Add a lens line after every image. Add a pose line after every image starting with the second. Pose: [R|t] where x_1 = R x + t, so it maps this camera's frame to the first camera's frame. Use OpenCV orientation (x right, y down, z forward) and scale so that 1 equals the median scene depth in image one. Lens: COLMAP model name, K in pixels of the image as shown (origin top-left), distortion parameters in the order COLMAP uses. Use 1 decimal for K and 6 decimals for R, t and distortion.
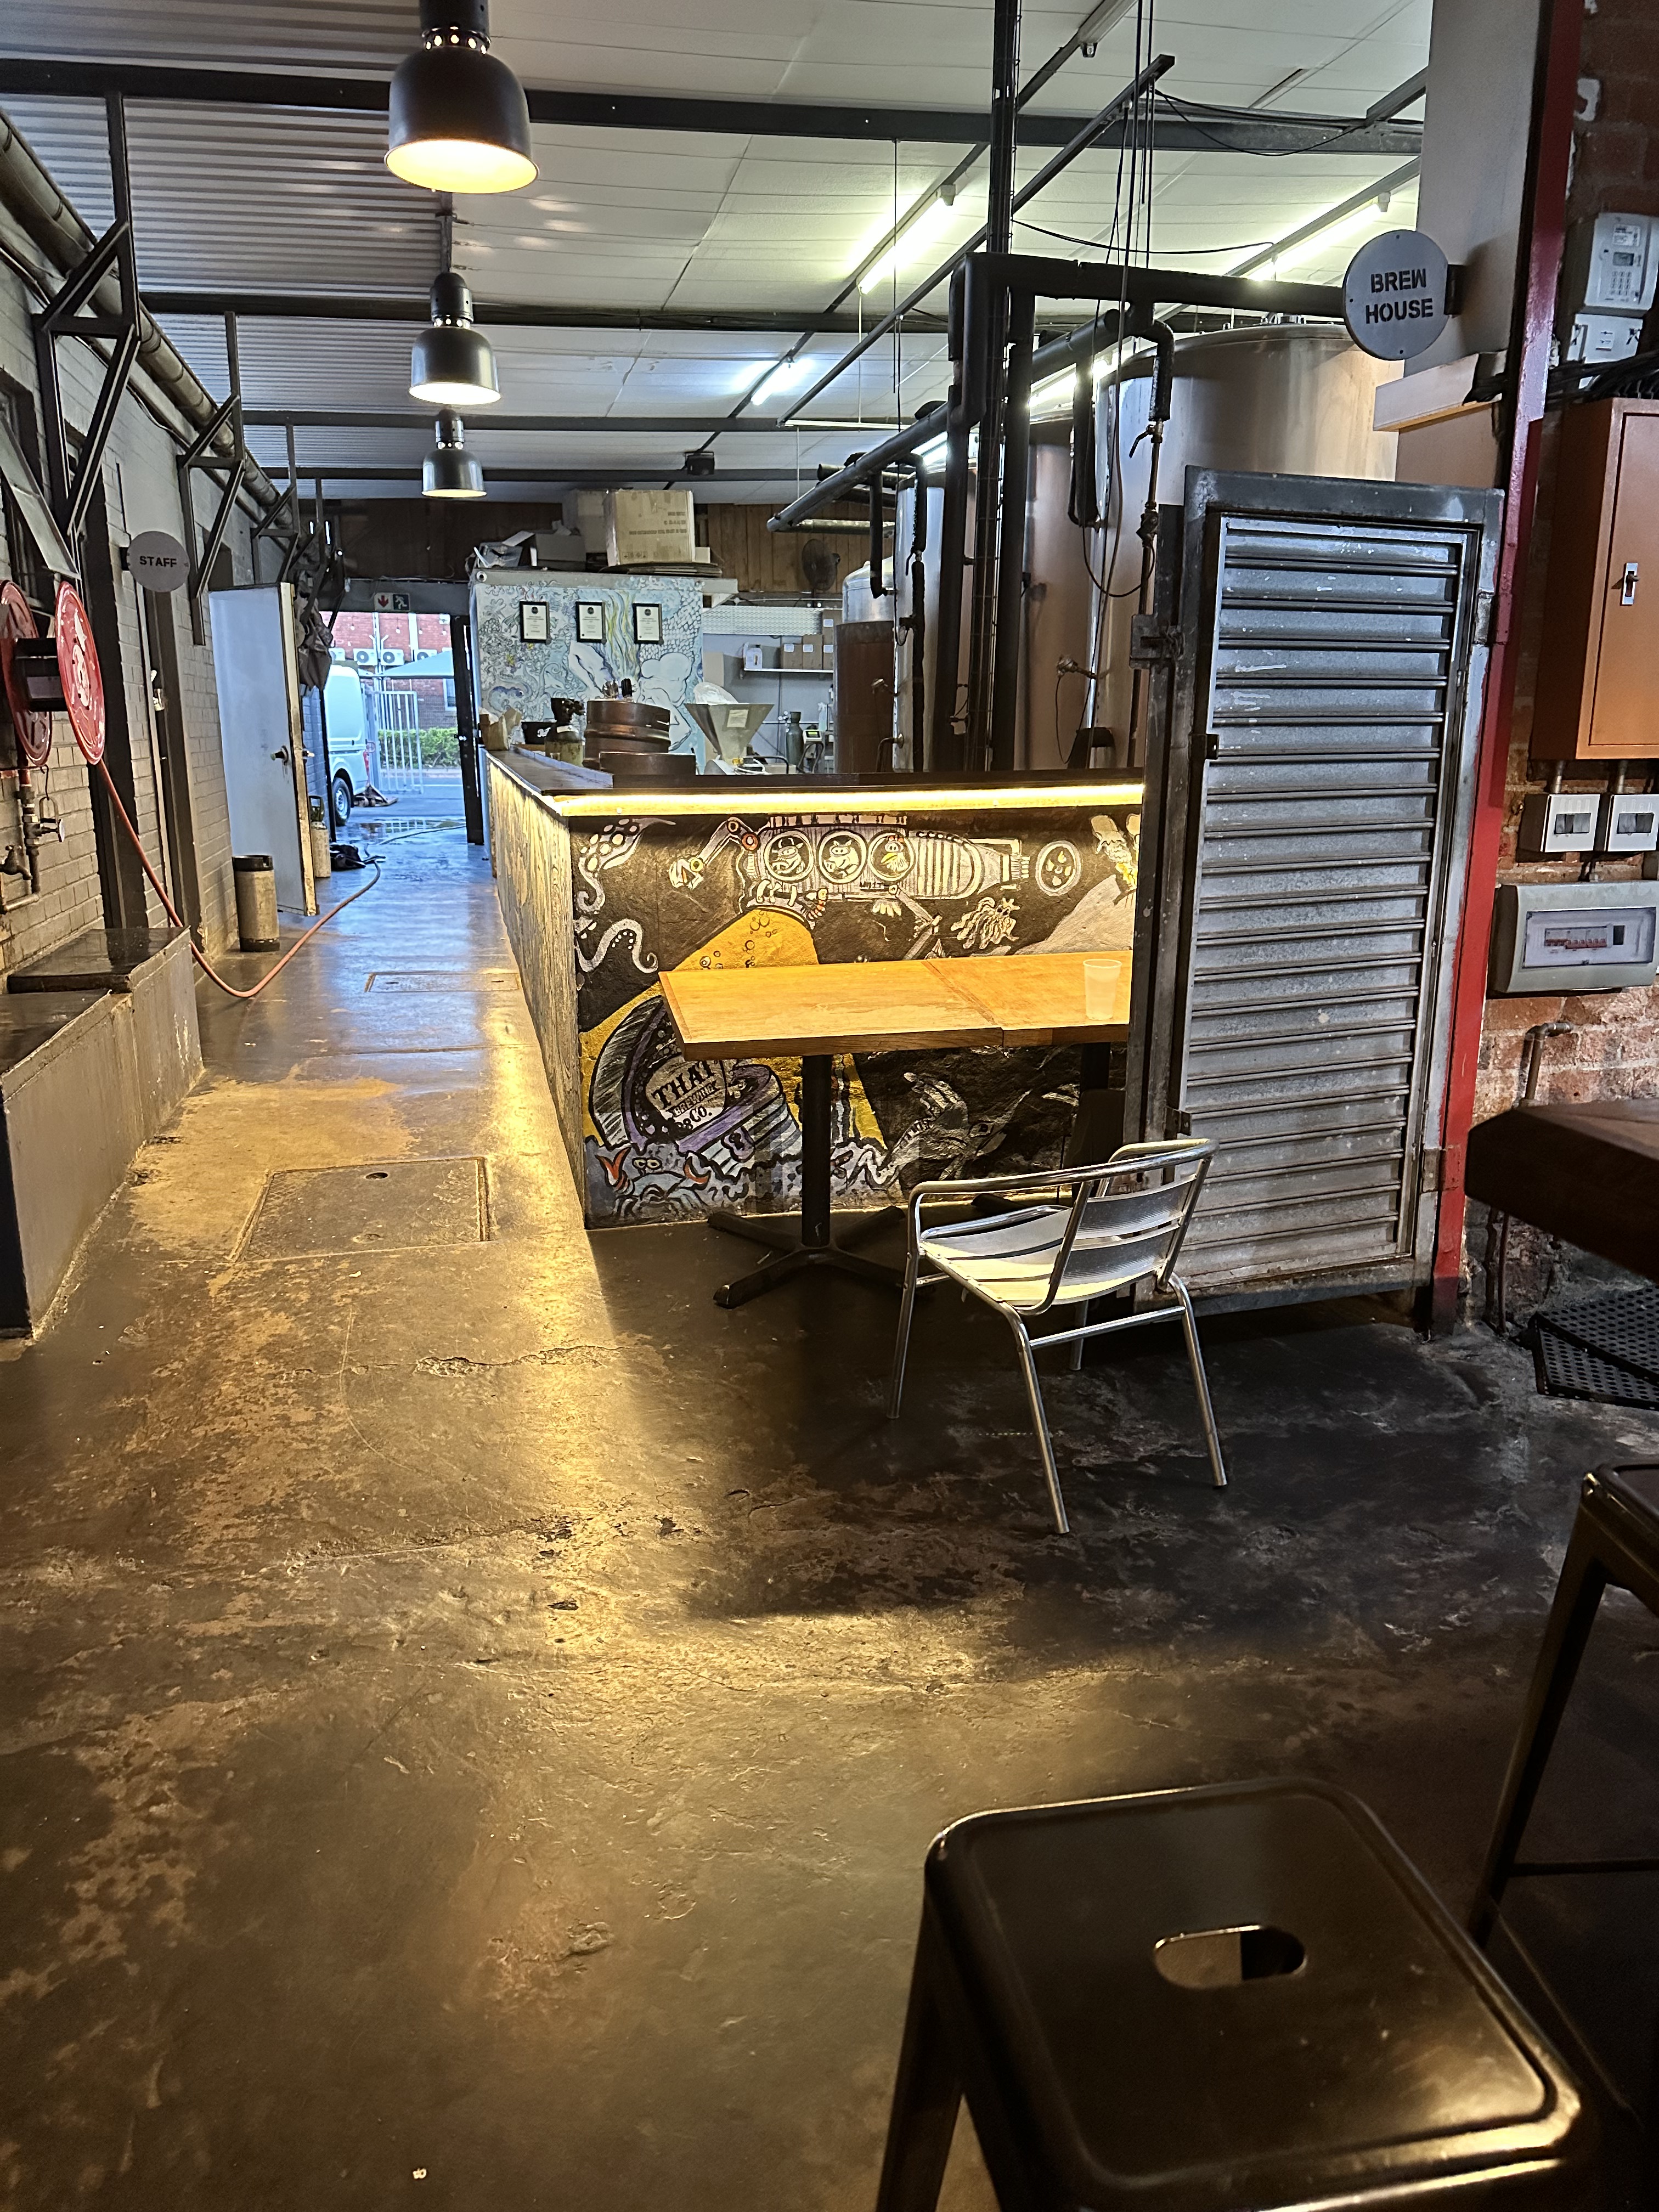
lens RADIAL K [[1537.2, 0, 837.0], [0, 1537.2, 1101.1], [0, 0, 1]] dist [0.010563, 0.000848]
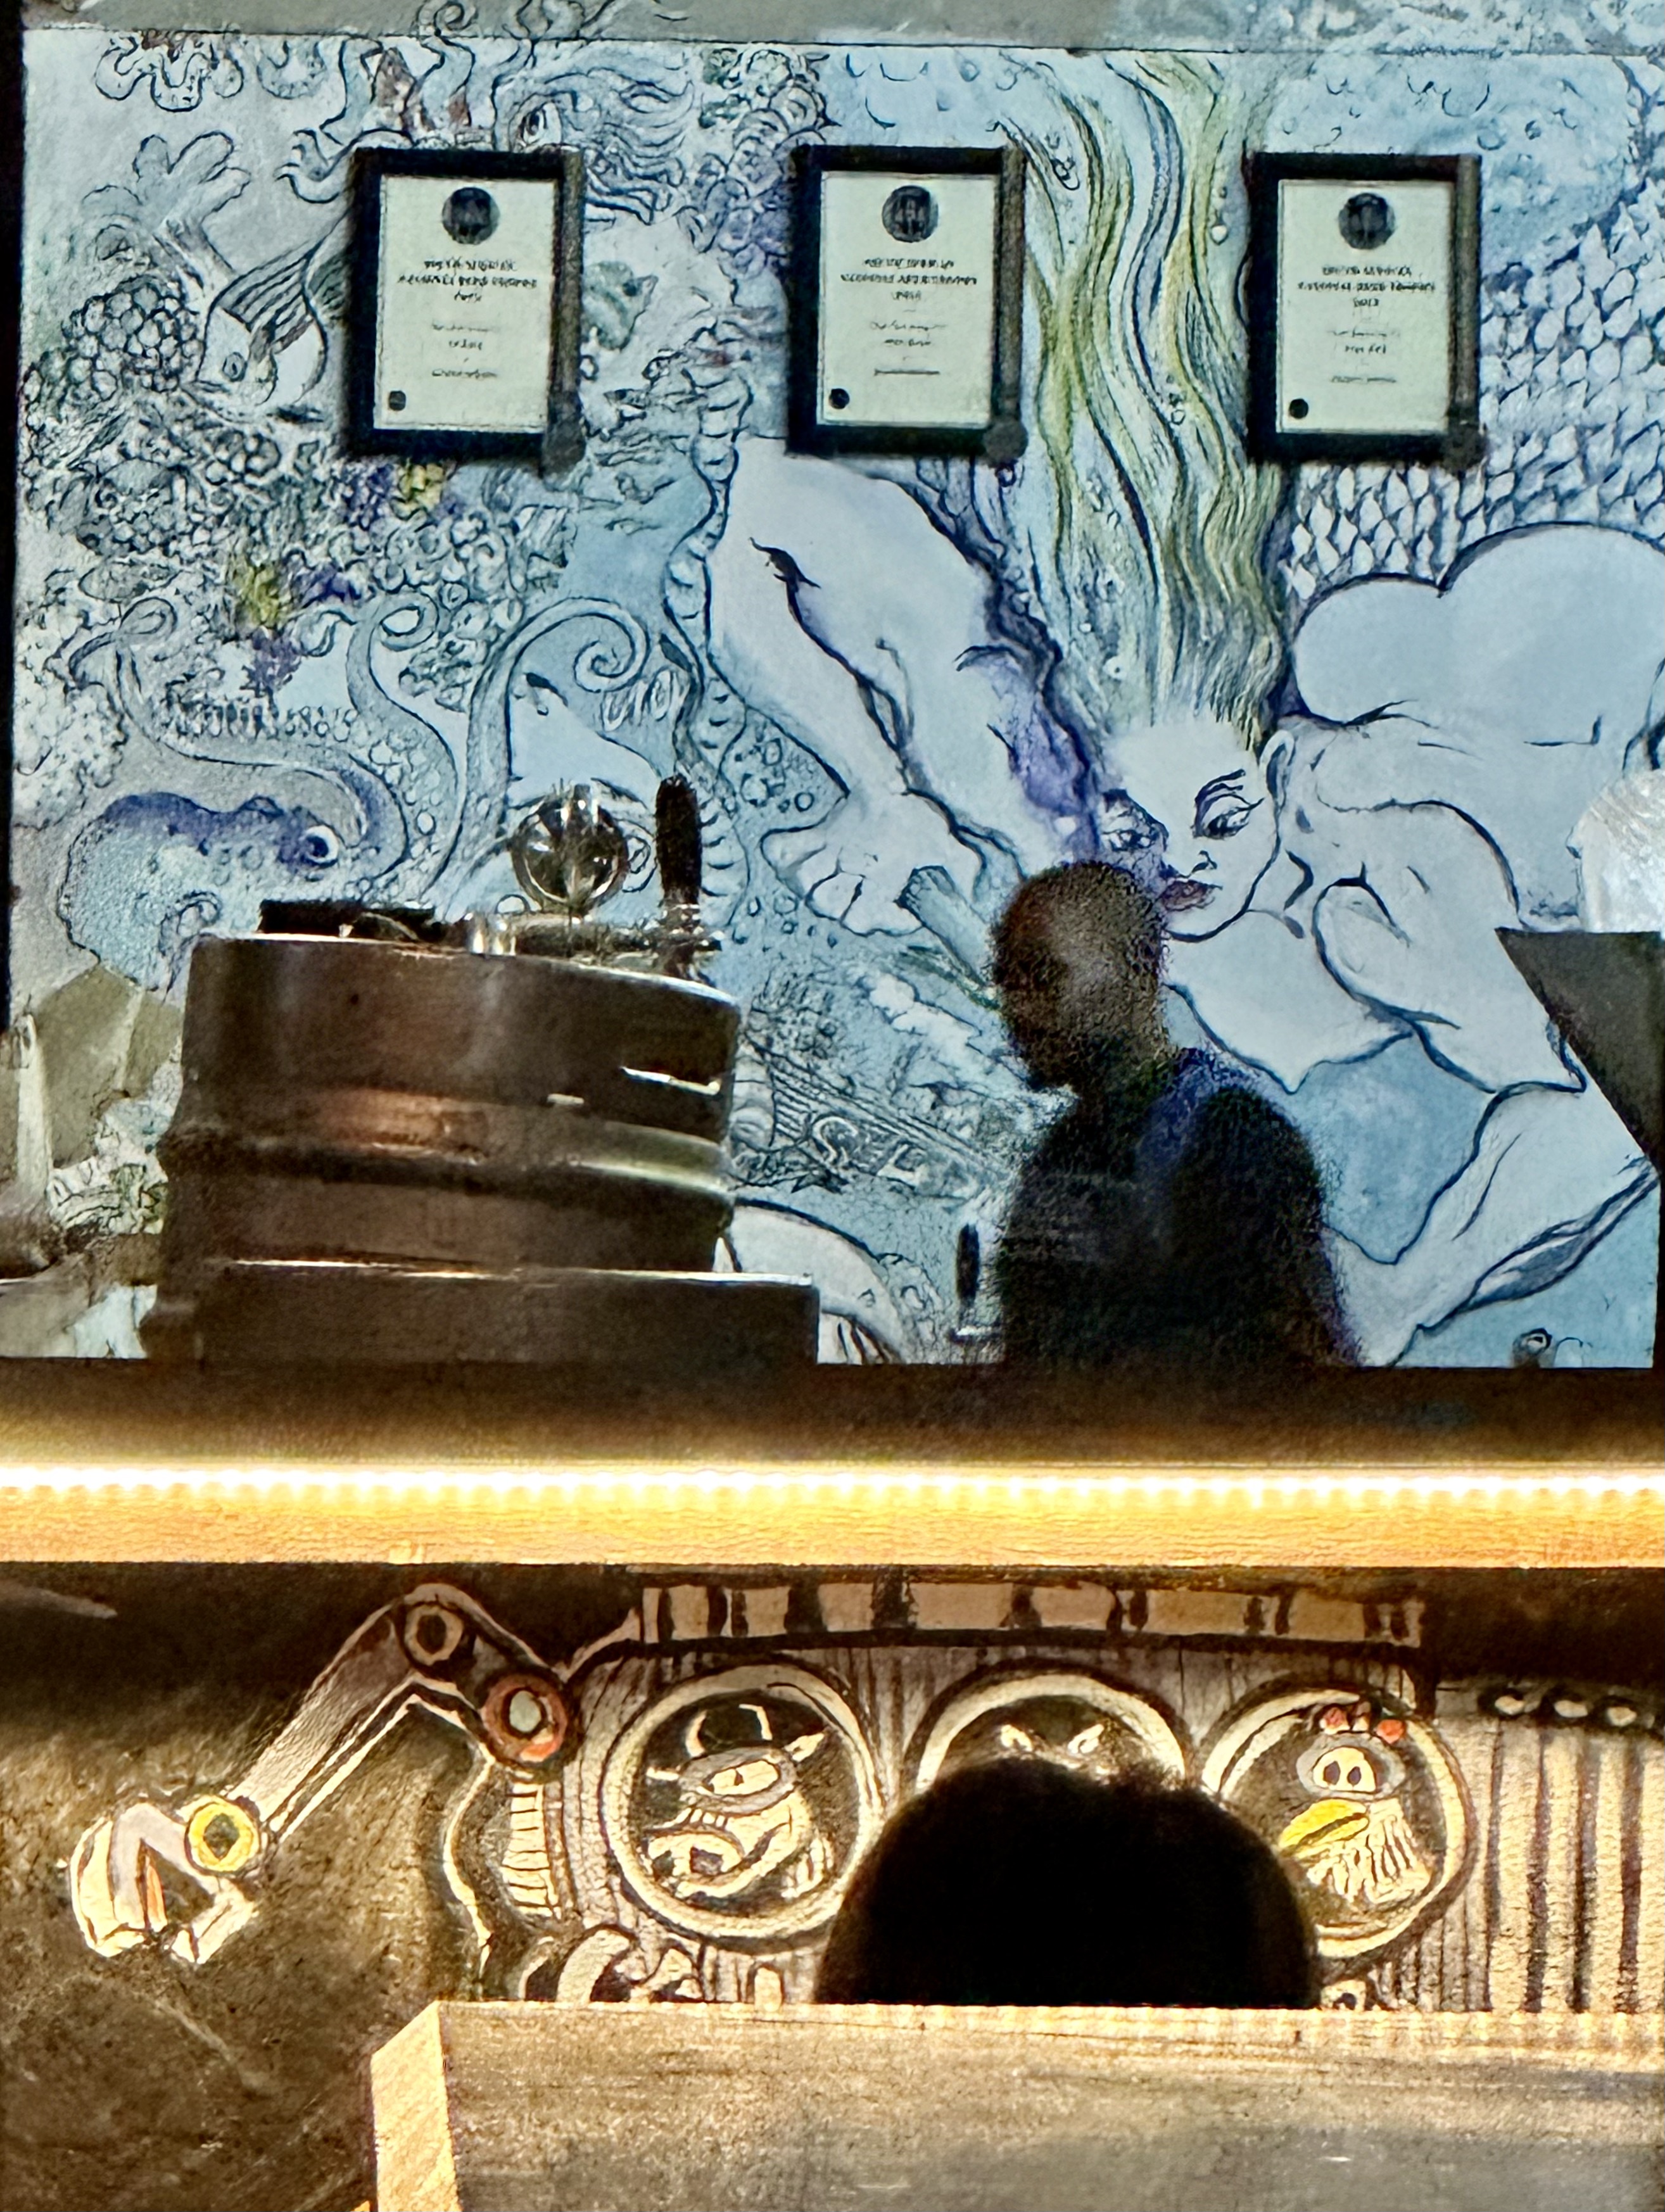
lens RADIAL K [[14777.3, 0, 831.4], [0, 14777.3, 1105.2], [0, 0, 1]] dist [0.856509, 0.000000]
pose [[0.981326, 0.007615, -0.192201, 0.308072], [-0.052802, 0.971496, -0.231101, 0.161163], [0.184963, 0.236934, 0.953756, -0.673059]]
